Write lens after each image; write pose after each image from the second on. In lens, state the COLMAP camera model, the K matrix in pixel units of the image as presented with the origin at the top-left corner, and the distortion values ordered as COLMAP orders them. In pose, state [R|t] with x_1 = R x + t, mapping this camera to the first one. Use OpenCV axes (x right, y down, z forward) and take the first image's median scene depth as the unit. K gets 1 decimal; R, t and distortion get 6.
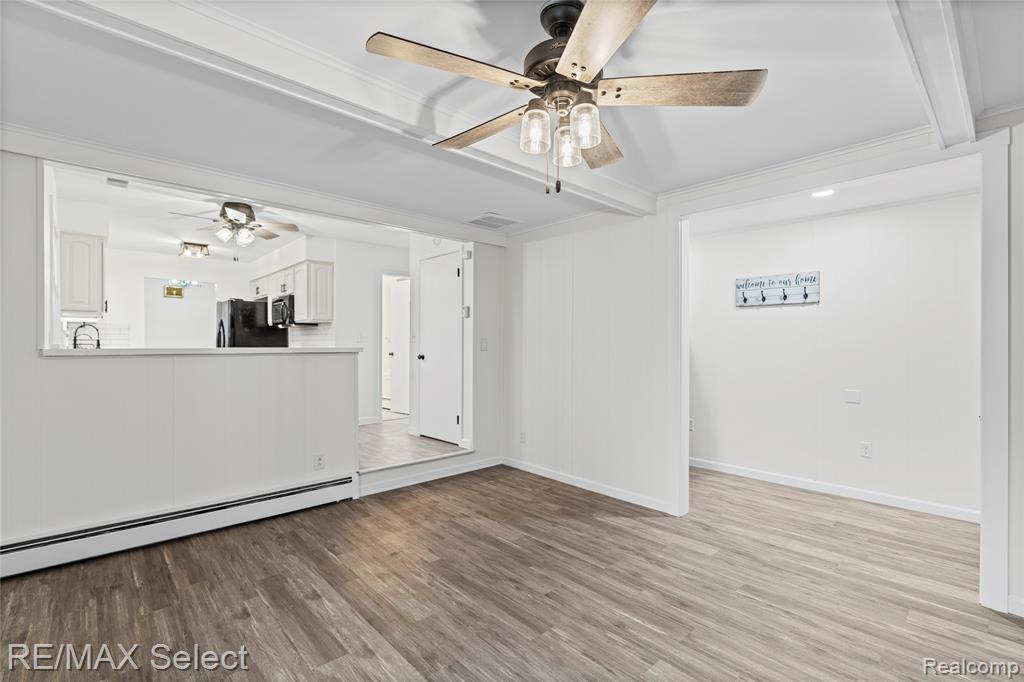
lens RADIAL K [[469.2, 0, 518.3], [0, 469.2, 343.2], [0, 0, 1]] dist [-0.003709, 0.000414]
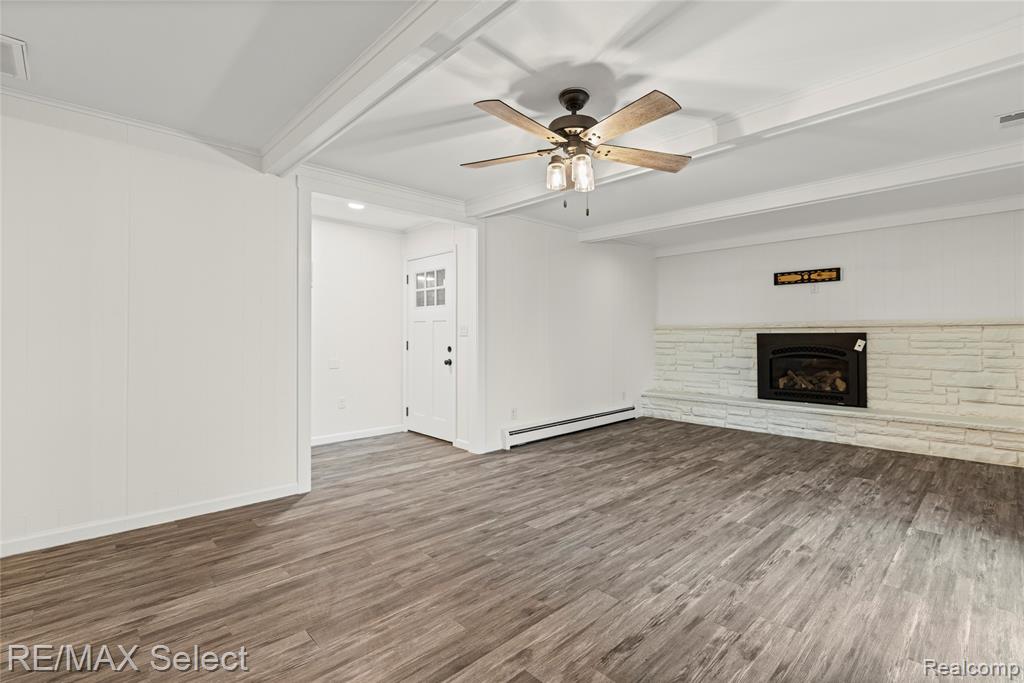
lens RADIAL K [[469.2, 0, 522.6], [0, 469.2, 337.2], [0, 0, 1]] dist [-0.003709, 0.000414]
pose [[-0.022865, -0.006110, 0.999720, -0.757045], [-0.003798, 0.999975, 0.006024, 0.037681], [-0.999731, -0.003659, -0.022888, 0.647292]]
